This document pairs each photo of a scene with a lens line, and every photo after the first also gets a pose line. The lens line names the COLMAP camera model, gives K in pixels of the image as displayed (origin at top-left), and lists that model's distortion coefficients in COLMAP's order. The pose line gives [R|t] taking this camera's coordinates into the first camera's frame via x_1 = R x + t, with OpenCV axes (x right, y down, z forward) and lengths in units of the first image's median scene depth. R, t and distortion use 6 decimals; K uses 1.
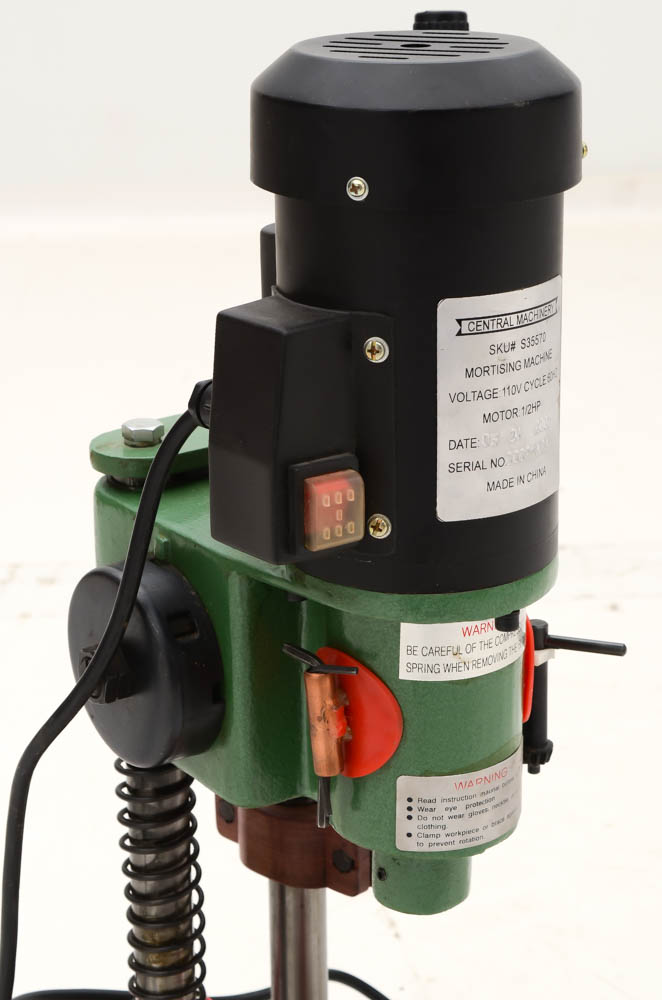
lens RADIAL K [[2213.9, 0, 331.0], [0, 2213.9, 500.0], [0, 0, 1]] dist [0.007711, -0.034821]
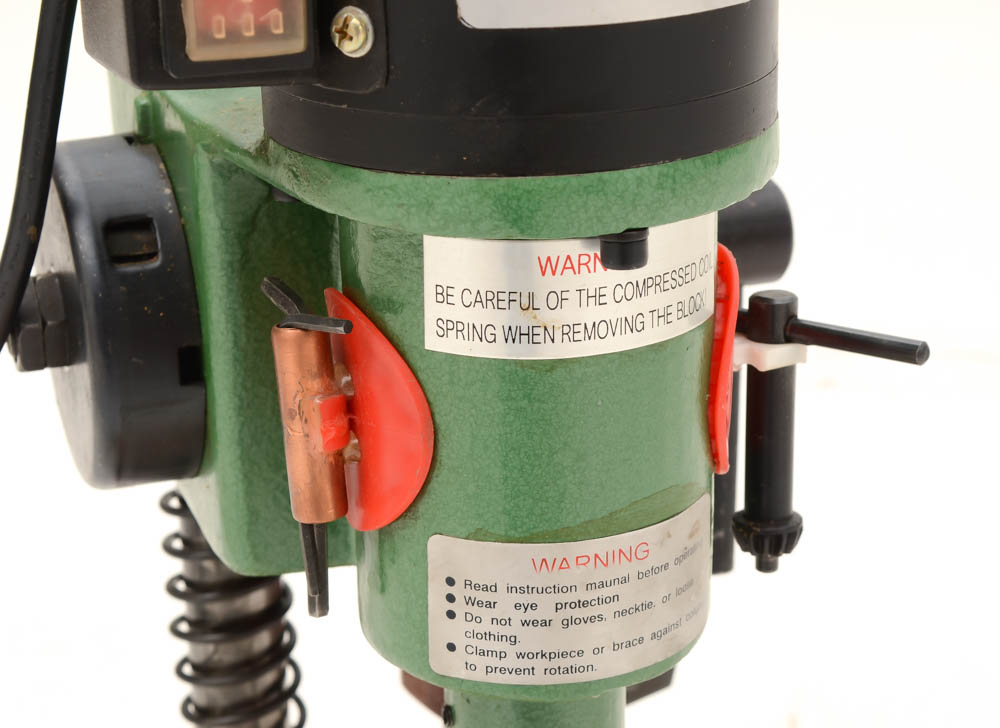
lens RADIAL K [[2256.6, 0, 500.0], [0, 2256.6, 364.0], [0, 0, 1]] dist [0.037689, 0.122405]
pose [[0.964571, 0.082751, -0.250510, 0.179778], [-0.078422, 0.996548, 0.027232, 0.066960], [0.251899, -0.006622, 0.967731, 0.473402]]
